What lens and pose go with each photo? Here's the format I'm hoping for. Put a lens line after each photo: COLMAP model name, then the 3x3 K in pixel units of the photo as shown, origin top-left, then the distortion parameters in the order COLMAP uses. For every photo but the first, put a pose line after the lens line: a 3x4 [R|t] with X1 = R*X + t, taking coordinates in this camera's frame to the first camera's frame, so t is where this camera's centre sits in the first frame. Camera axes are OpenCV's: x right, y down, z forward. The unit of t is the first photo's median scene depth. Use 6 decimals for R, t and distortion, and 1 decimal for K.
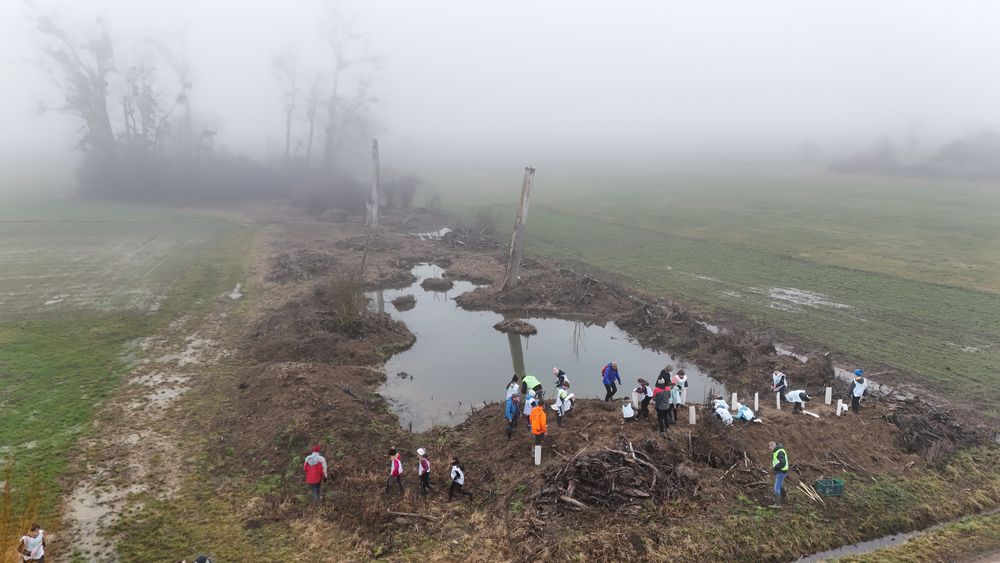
lens RADIAL K [[715.2, 0, 500.0], [0, 715.2, 281.5], [0, 0, 1]] dist [0.066389, -0.061290]
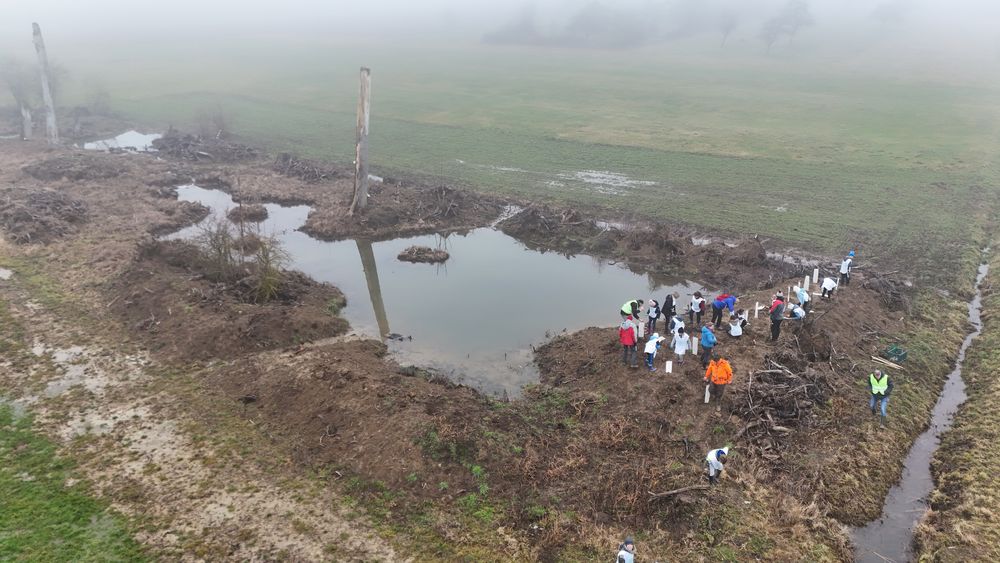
lens RADIAL K [[731.8, 0, 500.0], [0, 731.8, 281.5], [0, 0, 1]] dist [0.063913, -0.001693]
pose [[0.861353, -0.187338, 0.472202, -0.296783], [0.106329, 0.975416, 0.193023, -0.063047], [-0.496754, -0.116052, 0.860097, 0.127713]]
